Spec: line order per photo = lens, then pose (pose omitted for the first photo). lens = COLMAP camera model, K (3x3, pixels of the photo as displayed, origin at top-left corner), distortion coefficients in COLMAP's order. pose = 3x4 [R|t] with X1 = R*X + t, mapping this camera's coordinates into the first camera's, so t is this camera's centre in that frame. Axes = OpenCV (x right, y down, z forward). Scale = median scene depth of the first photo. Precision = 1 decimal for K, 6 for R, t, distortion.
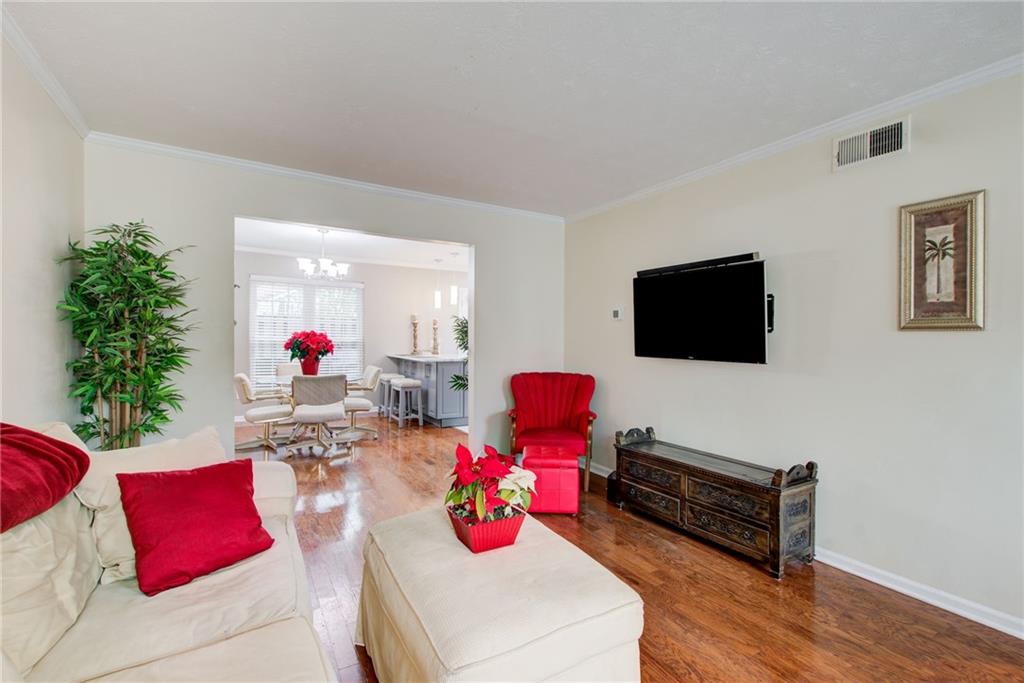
lens RADIAL K [[458.6, 0, 508.8], [0, 458.6, 341.5], [0, 0, 1]] dist [-0.001591, 0.000048]
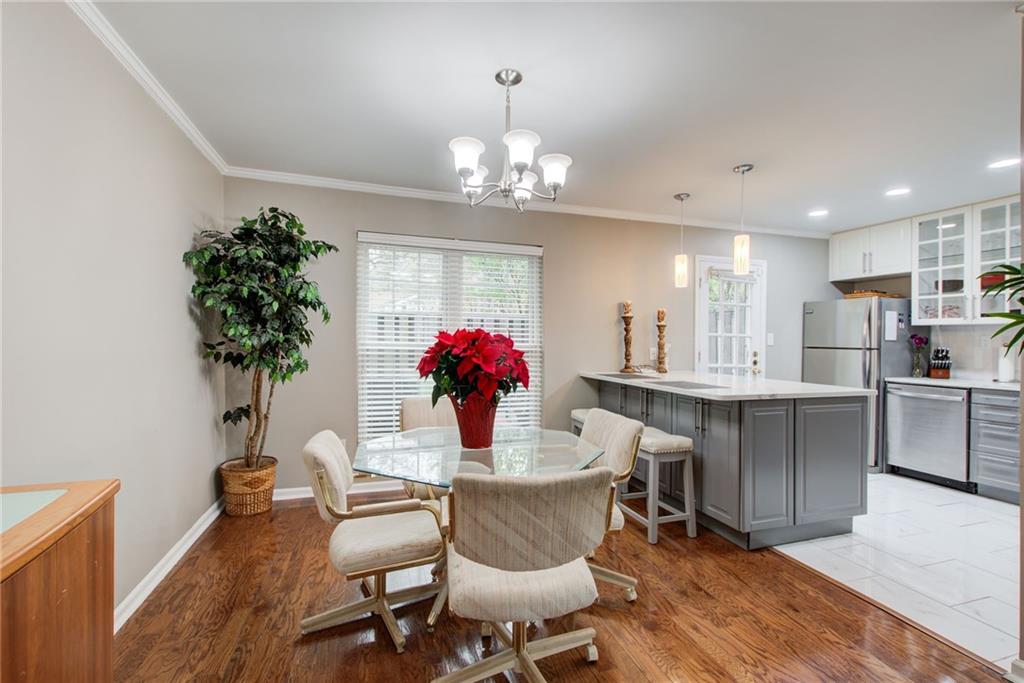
lens RADIAL K [[458.6, 0, 516.3], [0, 458.6, 342.1], [0, 0, 1]] dist [-0.001591, 0.000048]
pose [[0.977191, -0.004744, -0.212308, -0.264887], [0.003307, 0.999969, -0.007122, -0.007537], [0.212336, 0.006258, 0.977177, 0.517524]]
